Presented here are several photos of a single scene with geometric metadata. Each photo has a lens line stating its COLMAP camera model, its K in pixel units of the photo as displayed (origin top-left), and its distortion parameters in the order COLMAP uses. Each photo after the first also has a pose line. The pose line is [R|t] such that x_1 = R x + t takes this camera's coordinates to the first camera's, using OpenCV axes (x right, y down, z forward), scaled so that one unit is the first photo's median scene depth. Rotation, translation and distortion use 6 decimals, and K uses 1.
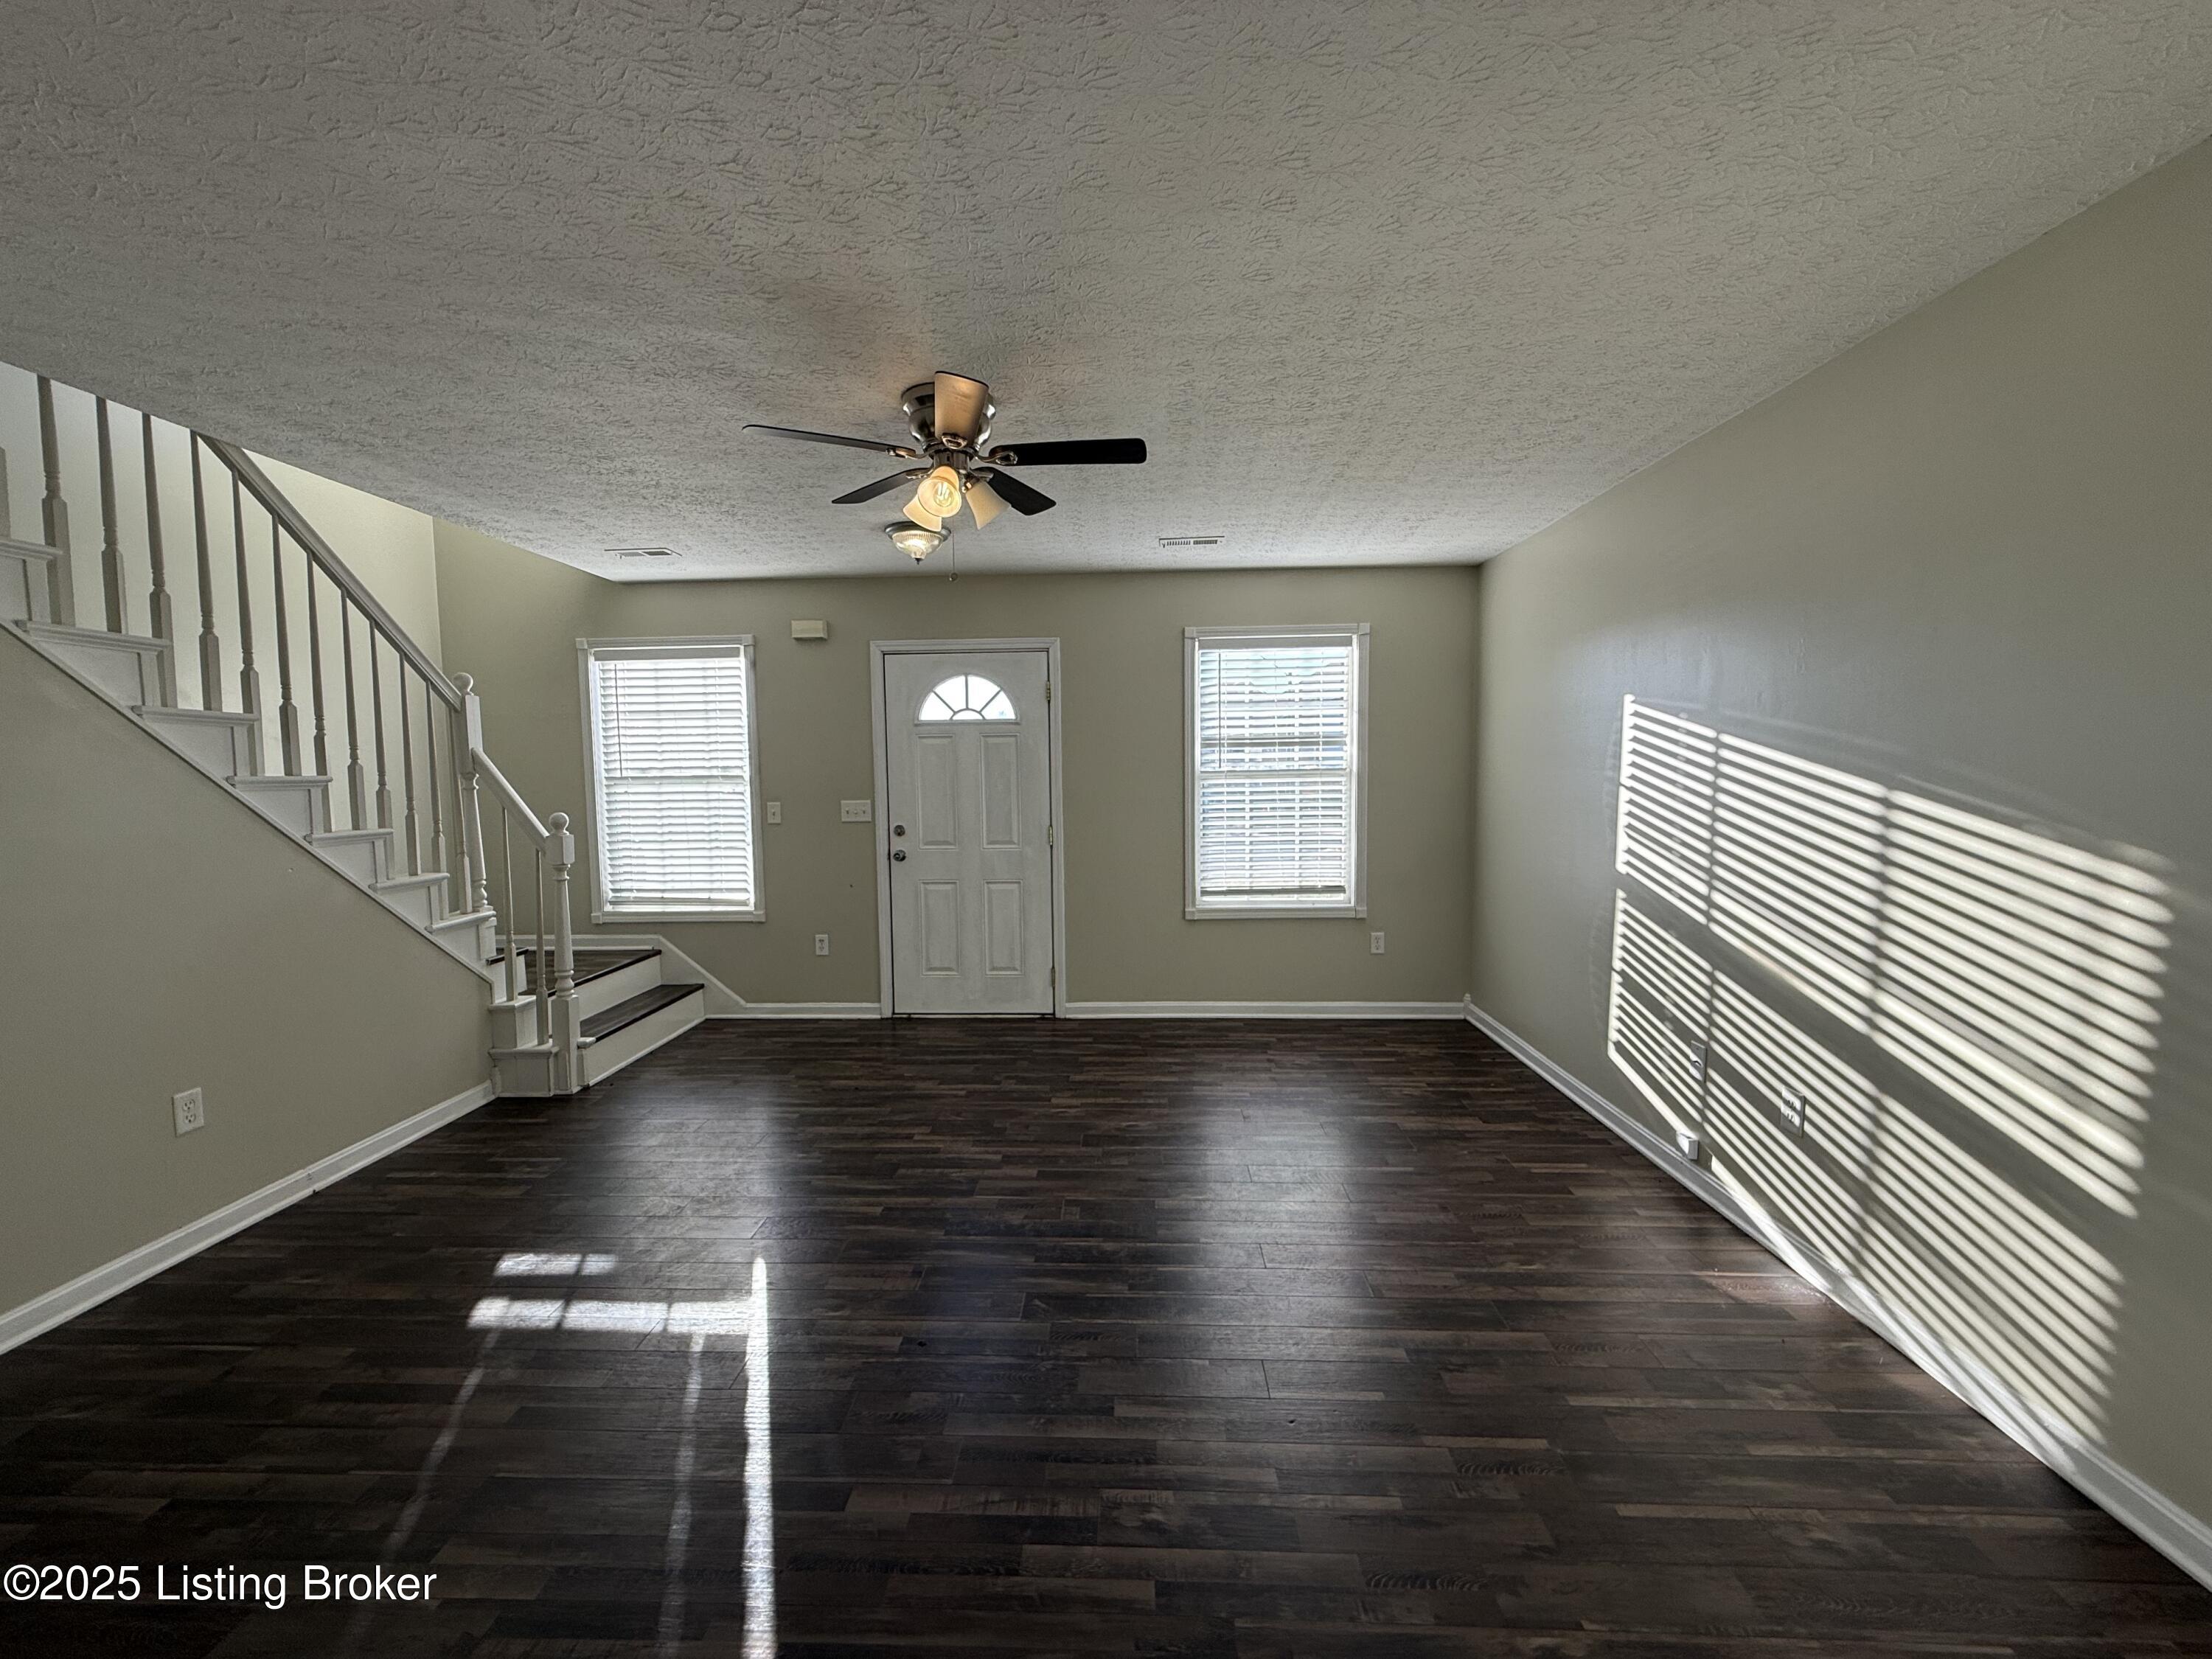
lens RADIAL K [[879.3, 0, 1105.1], [0, 879.3, 827.1], [0, 0, 1]] dist [-0.000058, -0.000093]
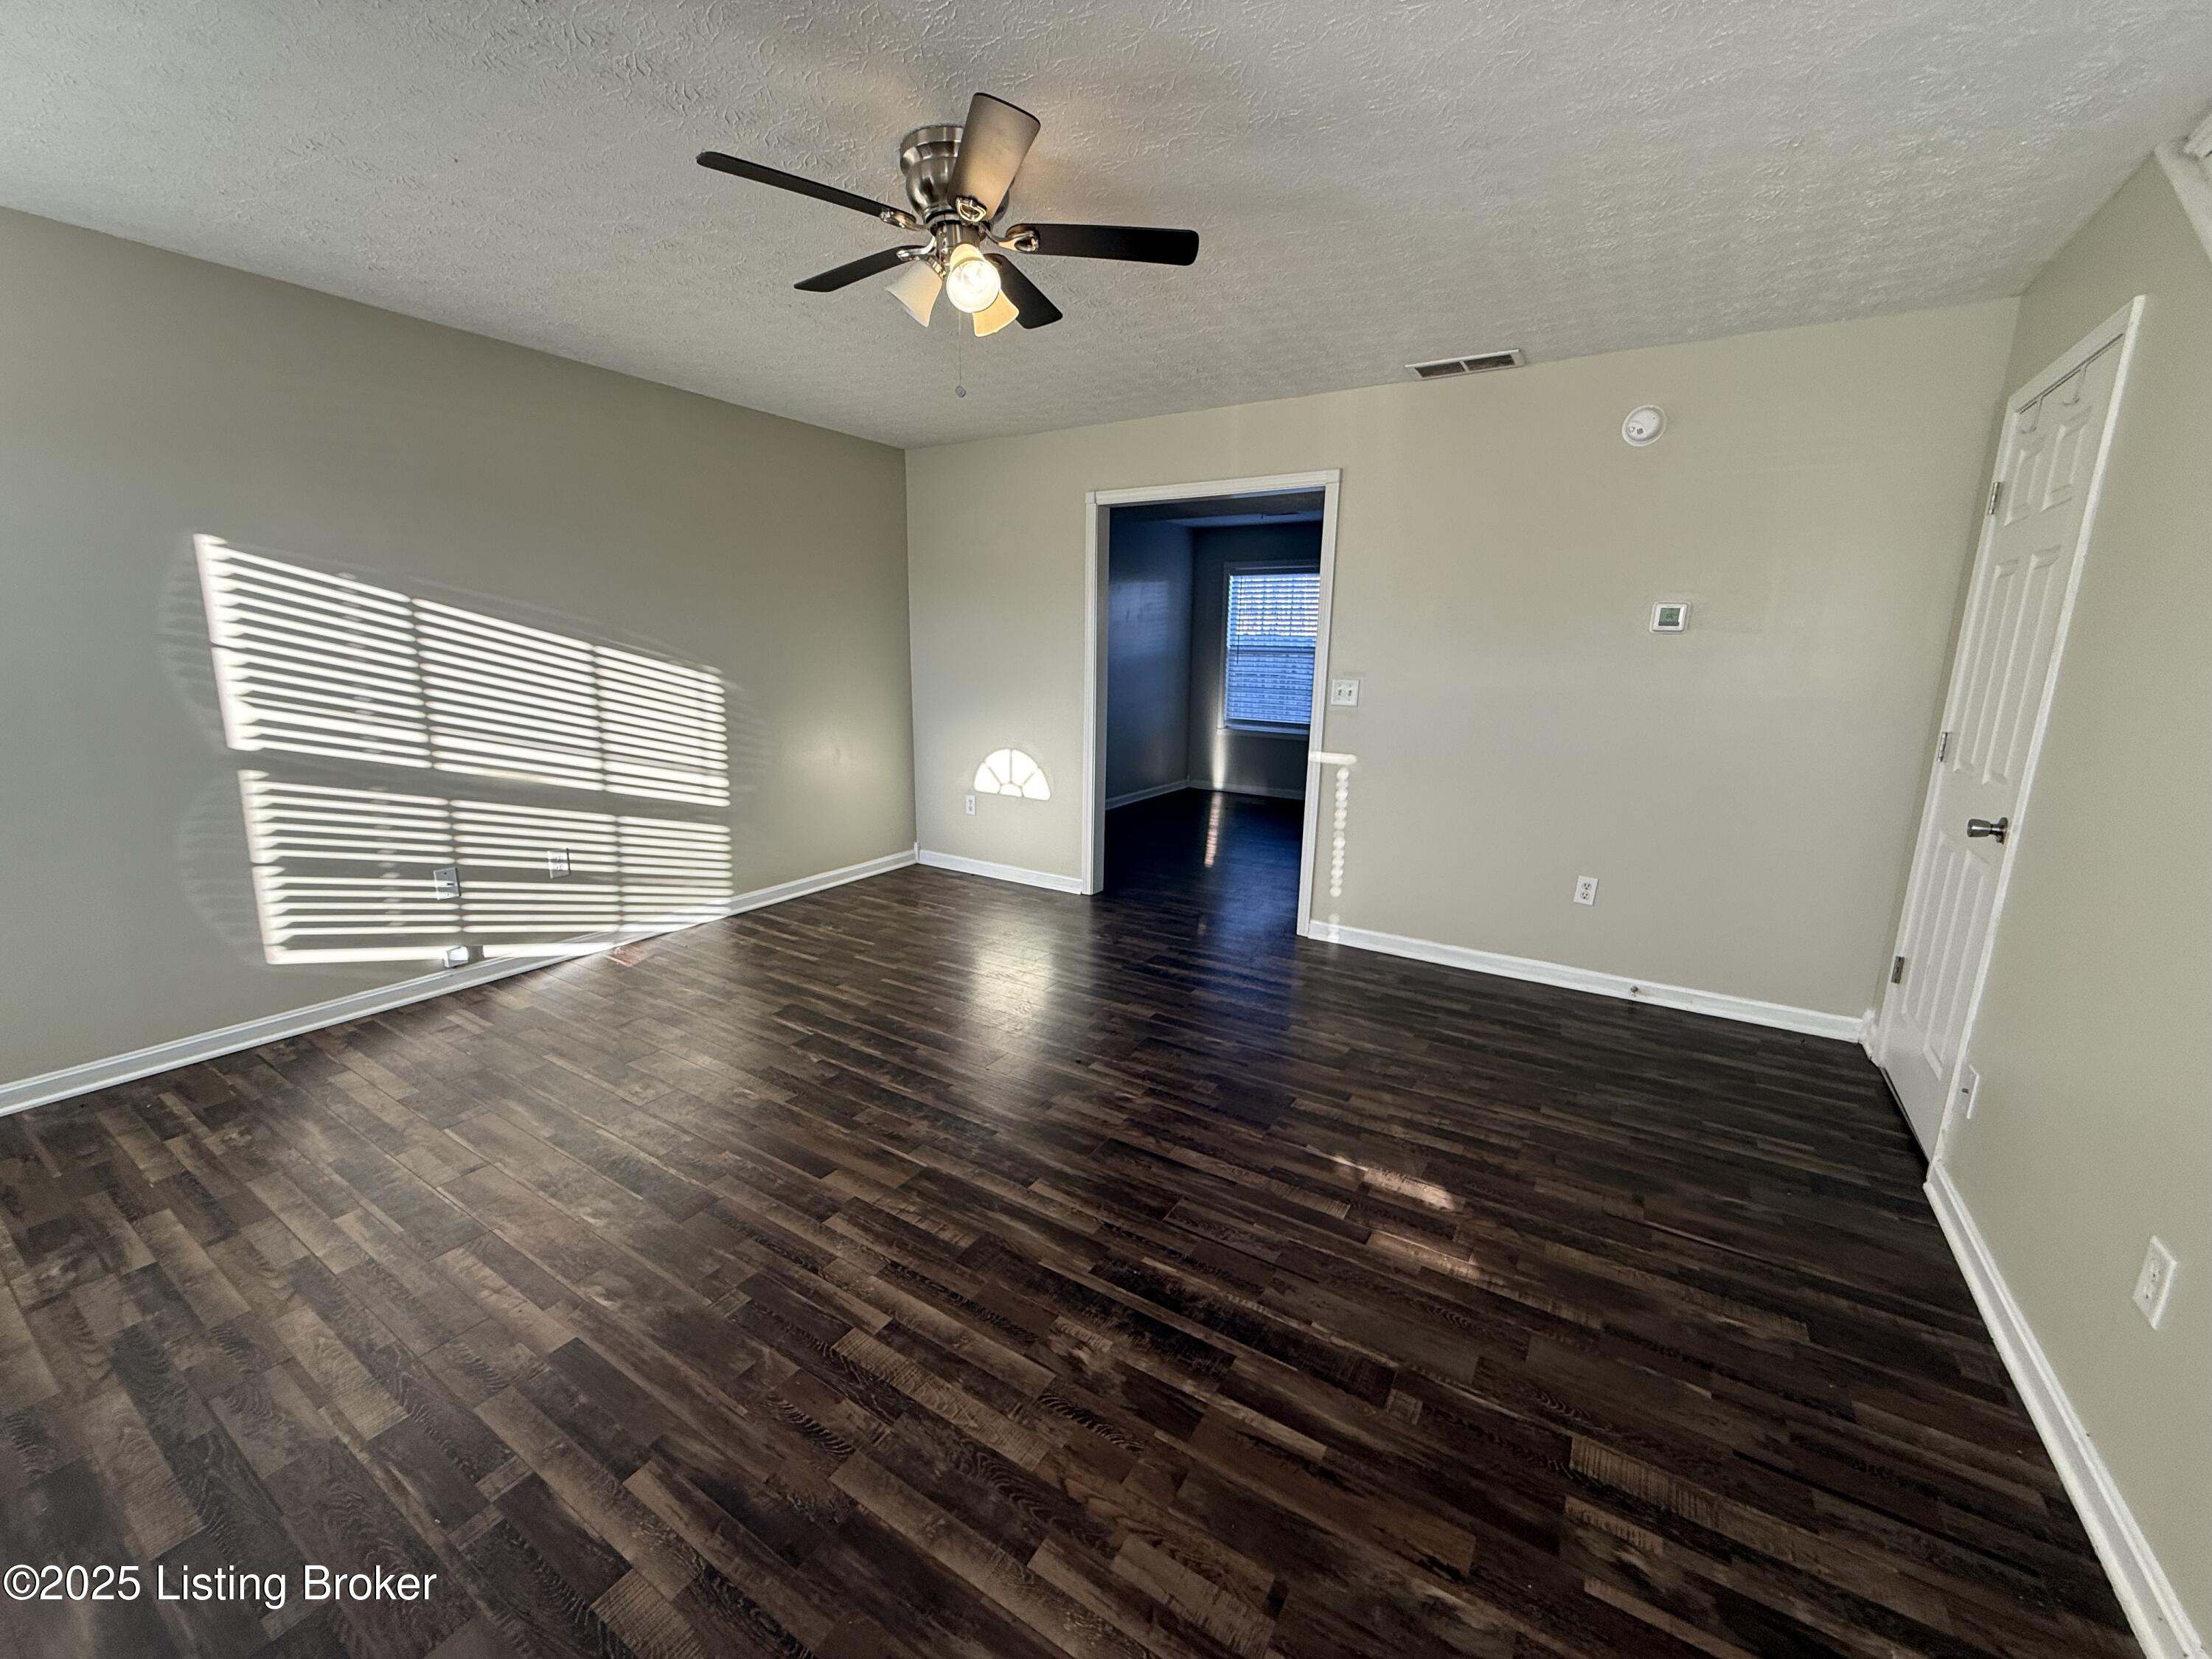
lens RADIAL K [[879.3, 0, 1106.5], [0, 879.3, 829.0], [0, 0, 1]] dist [-0.000058, -0.000093]
pose [[-0.868326, -0.105304, 0.484686, -0.662225], [0.024965, 0.966685, 0.254750, -0.083394], [-0.495365, 0.233307, -0.836768, 1.549411]]
